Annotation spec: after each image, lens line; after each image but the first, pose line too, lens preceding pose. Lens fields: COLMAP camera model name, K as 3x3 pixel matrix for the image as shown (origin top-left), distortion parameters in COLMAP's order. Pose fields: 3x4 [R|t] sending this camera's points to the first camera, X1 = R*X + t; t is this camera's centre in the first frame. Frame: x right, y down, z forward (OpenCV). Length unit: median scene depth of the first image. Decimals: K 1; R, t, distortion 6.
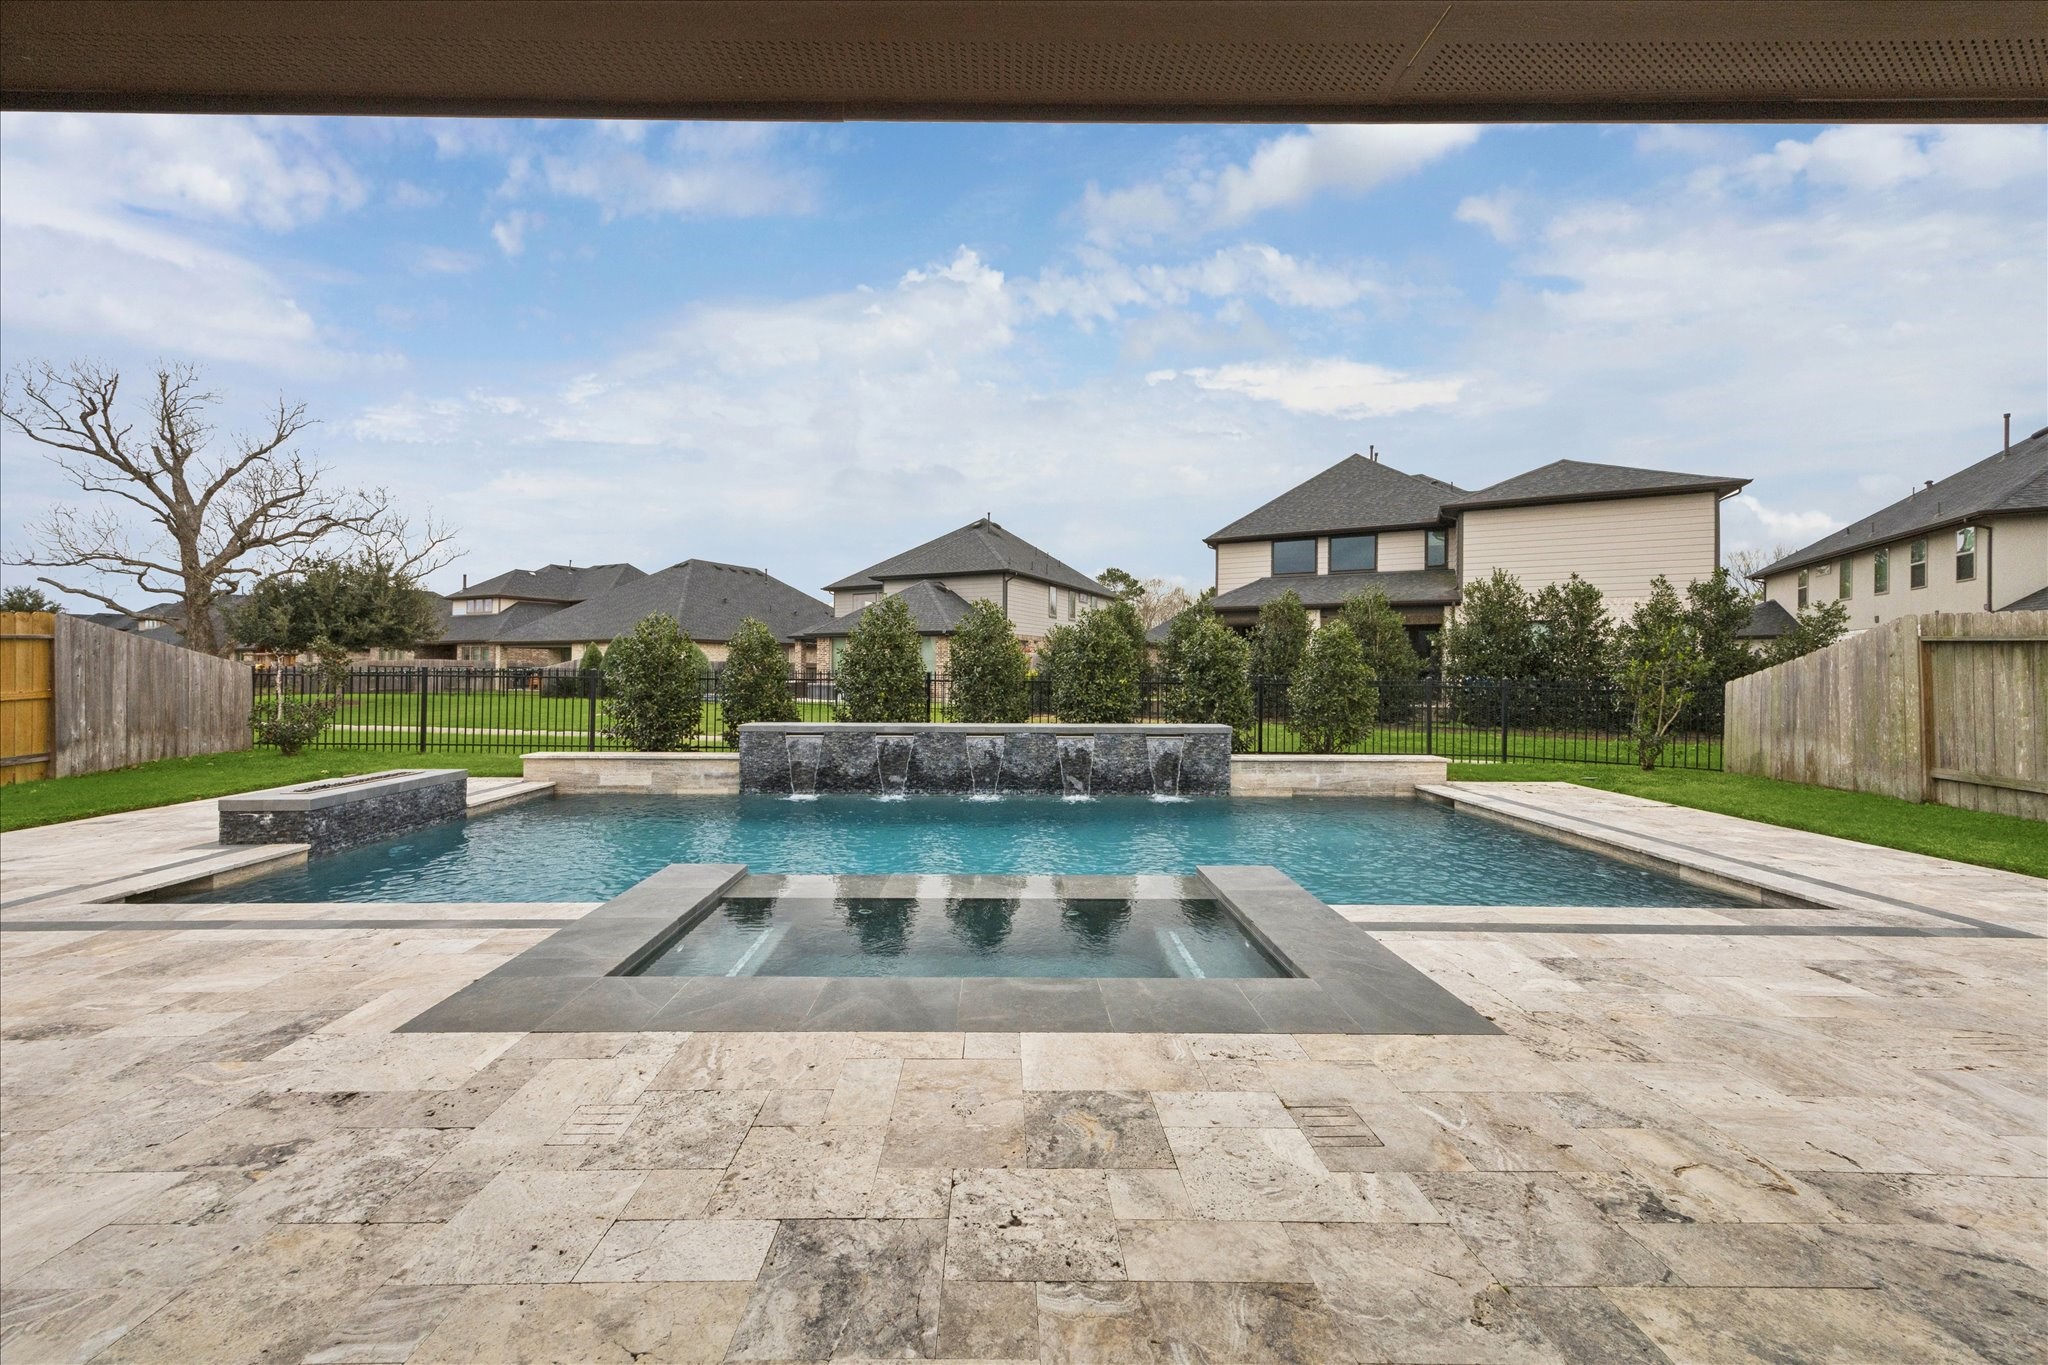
lens RADIAL K [[773.5, 0, 1061.7], [0, 773.5, 672.7], [0, 0, 1]] dist [-0.002037, 0.000005]
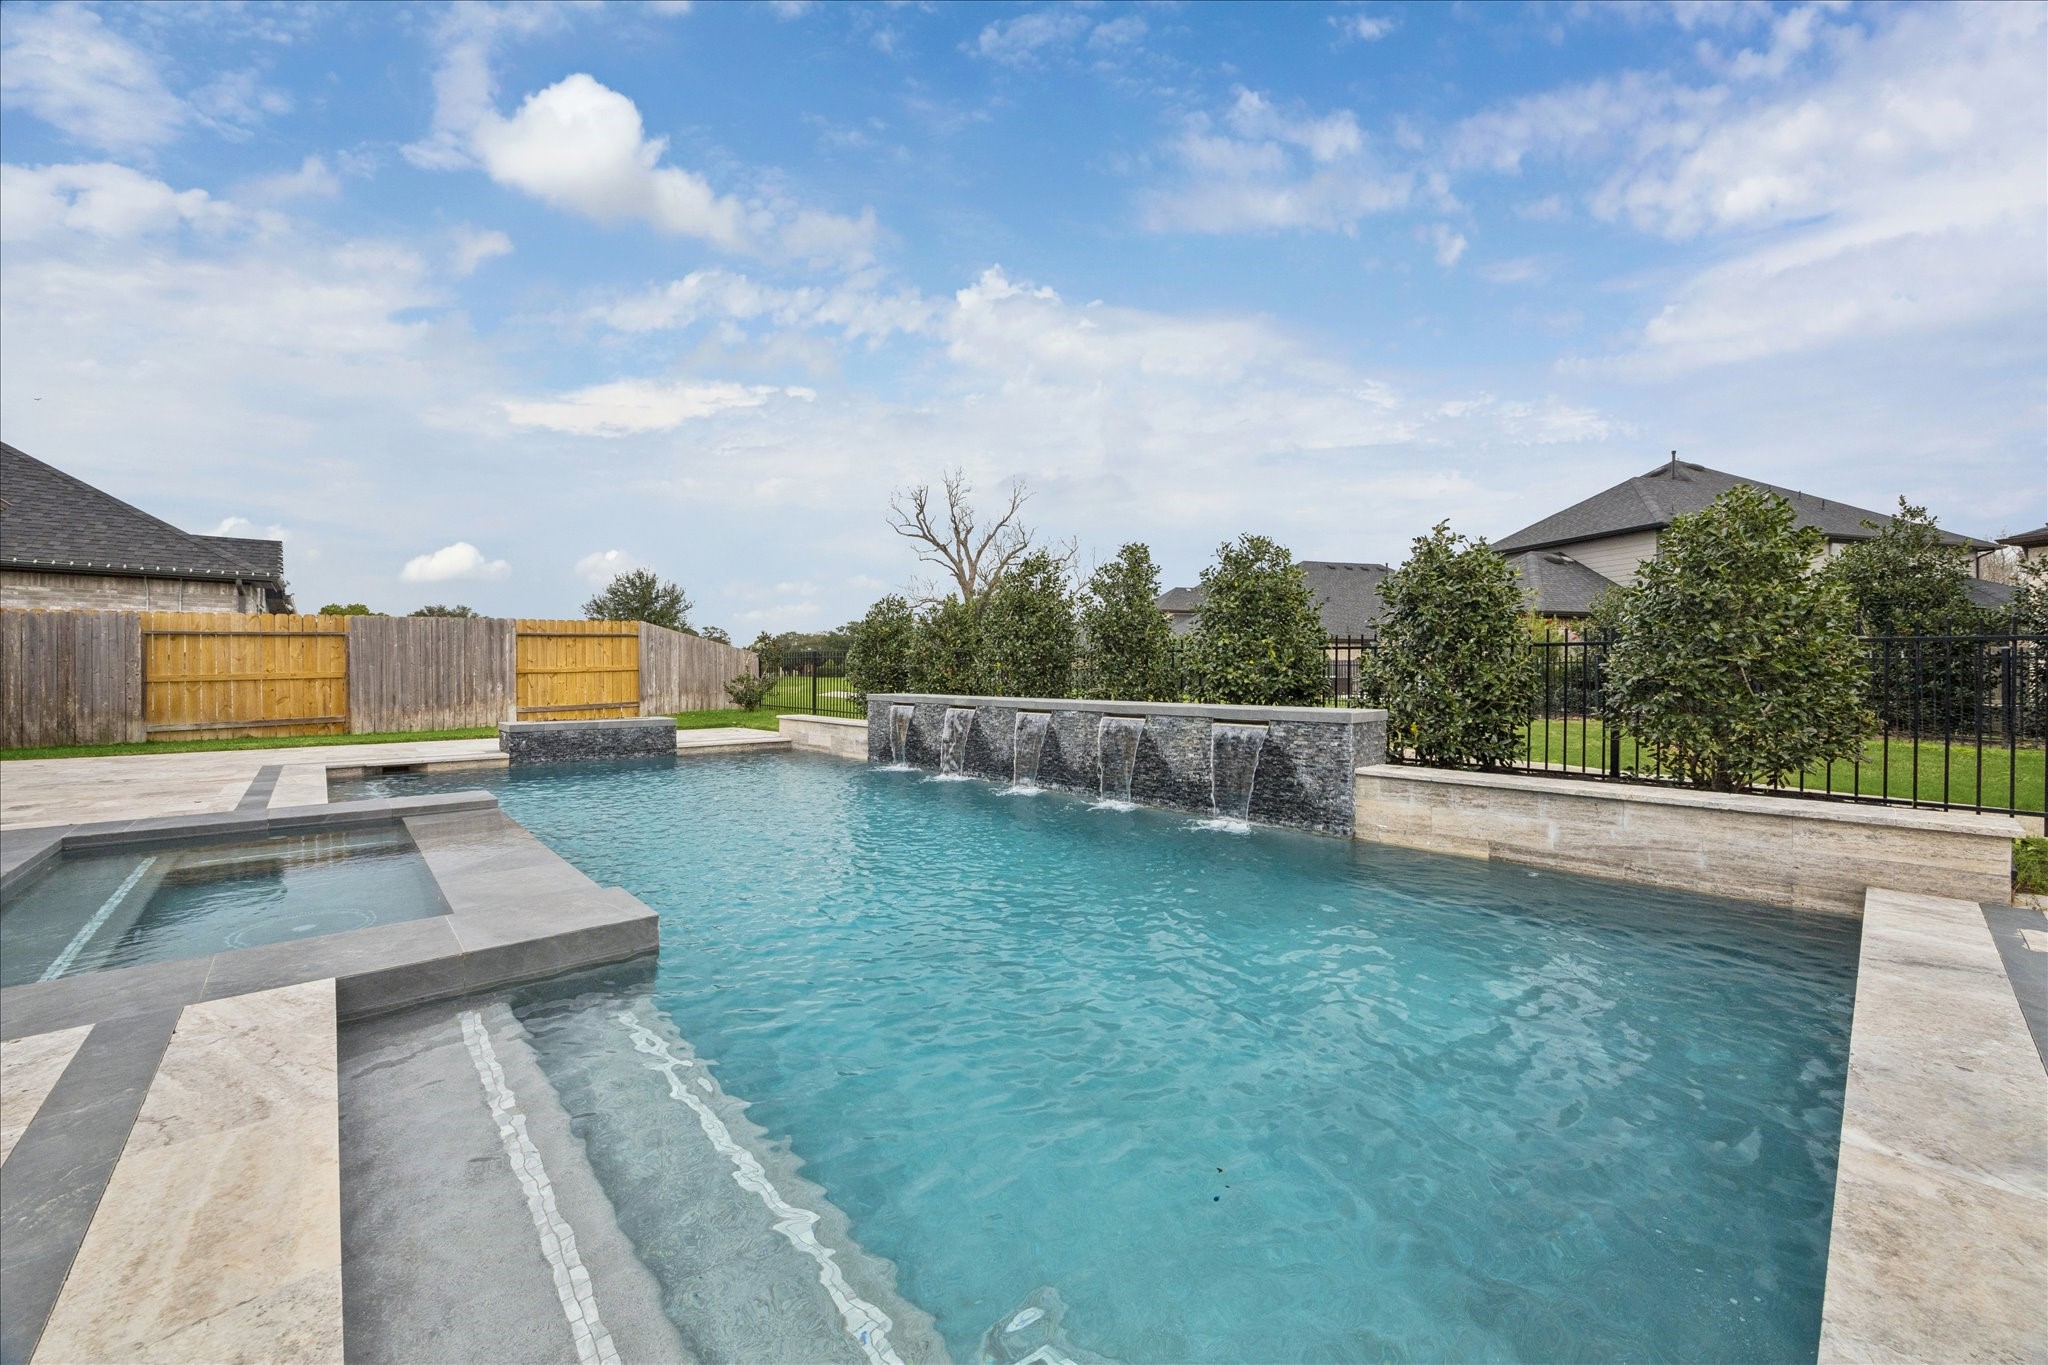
lens RADIAL K [[773.5, 0, 1061.7], [0, 773.5, 676.7], [0, 0, 1]] dist [-0.002037, 0.000005]
pose [[0.652666, -0.004549, -0.757632, 0.574659], [0.003297, 0.999990, -0.003165, 0.052422], [0.757638, -0.000432, 0.652674, 0.554254]]
